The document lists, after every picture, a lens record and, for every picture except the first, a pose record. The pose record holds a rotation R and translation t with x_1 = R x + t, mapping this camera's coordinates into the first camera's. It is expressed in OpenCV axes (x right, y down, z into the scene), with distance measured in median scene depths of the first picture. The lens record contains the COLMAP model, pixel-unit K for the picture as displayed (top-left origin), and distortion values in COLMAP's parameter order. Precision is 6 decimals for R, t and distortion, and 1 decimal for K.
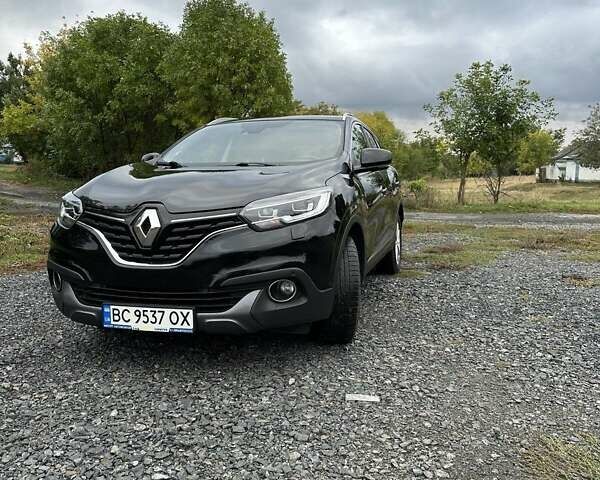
lens RADIAL K [[573.8, 0, 290.9], [0, 573.8, 237.6], [0, 0, 1]] dist [0.133909, -0.250974]
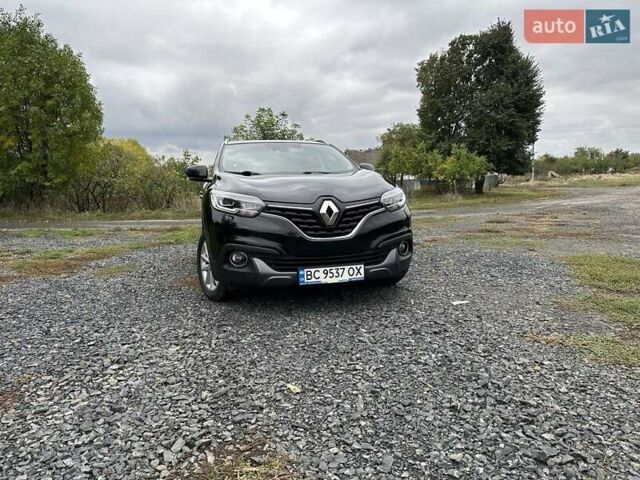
lens RADIAL K [[462.5, 0, 321.4], [0, 462.5, 235.4], [0, 0, 1]] dist [0.107854, -0.150528]
pose [[0.844356, -0.066579, 0.531630, -0.874556], [0.075650, 0.997123, 0.004726, 0.032434], [-0.530415, 0.036227, 0.846964, 0.014945]]
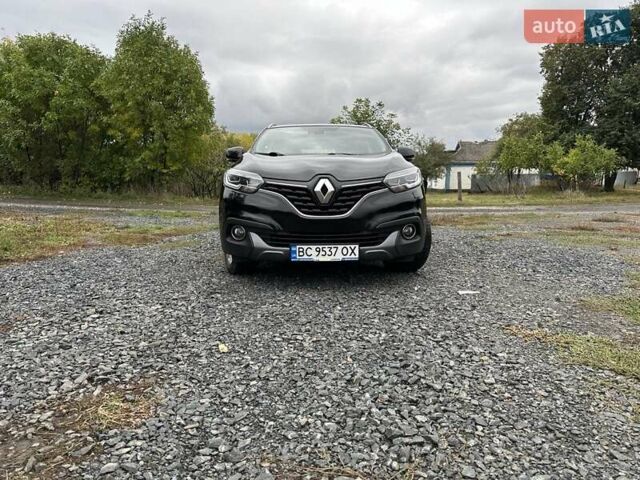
lens RADIAL K [[462.5, 0, 321.4], [0, 462.5, 235.4], [0, 0, 1]] dist [0.107854, -0.150528]
pose [[0.950255, -0.027699, 0.310238, -0.610485], [0.027833, 0.999605, 0.003997, 0.088977], [-0.310226, 0.004837, 0.950650, -0.116719]]
